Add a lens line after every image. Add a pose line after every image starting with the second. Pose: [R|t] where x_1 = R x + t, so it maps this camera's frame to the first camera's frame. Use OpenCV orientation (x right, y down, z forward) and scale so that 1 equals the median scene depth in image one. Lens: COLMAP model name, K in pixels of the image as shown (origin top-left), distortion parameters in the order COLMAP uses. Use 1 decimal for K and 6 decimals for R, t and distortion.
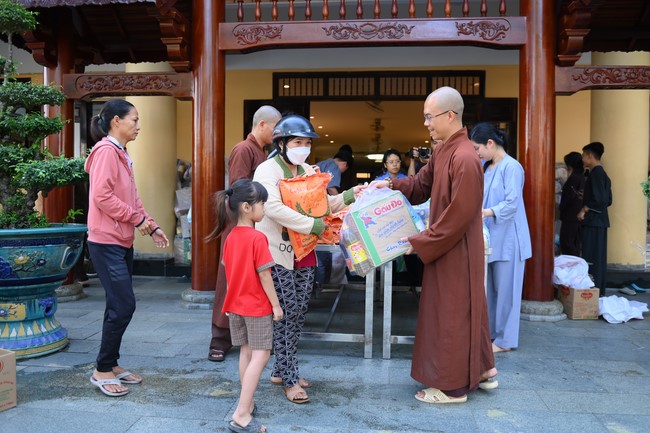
lens RADIAL K [[535.0, 0, 331.5], [0, 535.0, 221.2], [0, 0, 1]] dist [-0.037337, 0.002302]
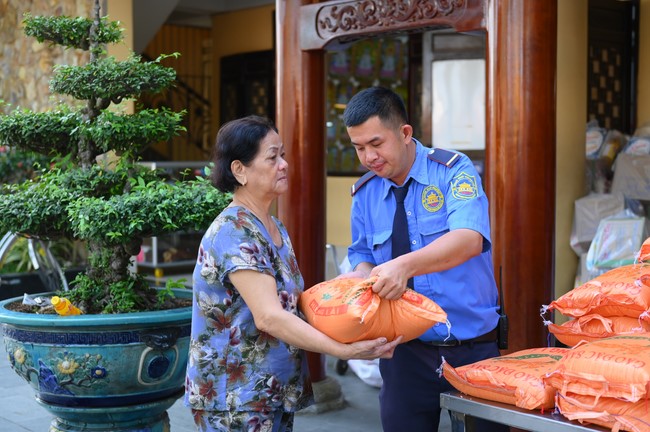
lens RADIAL K [[1032.3, 0, 321.7], [0, 1032.3, 229.5], [0, 0, 1]] dist [-0.039312, 0.000000]
pose [[0.726416, 0.033242, -0.686451, 0.261789], [-0.018672, 0.999415, 0.028638, -0.076463], [0.687002, -0.007985, 0.726612, 0.229542]]
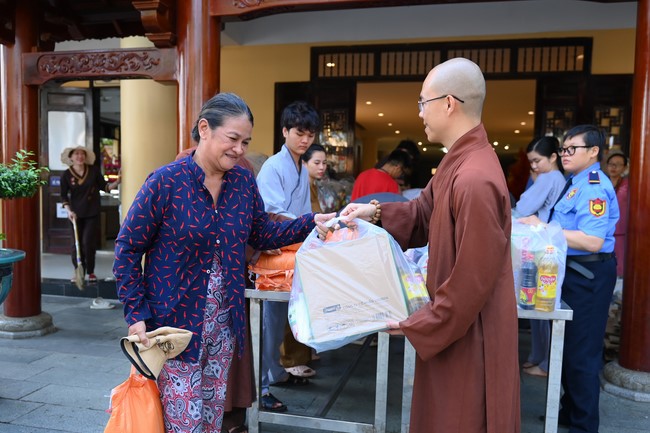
lens RADIAL K [[618.1, 0, 310.6], [0, 618.1, 254.5], [0, 0, 1]] dist [-0.021791, 0.000000]
pose [[0.988023, 0.026424, -0.152028, 0.066990], [-0.018696, 0.998470, 0.052039, -0.033115], [0.153170, -0.048573, 0.987005, 0.144520]]
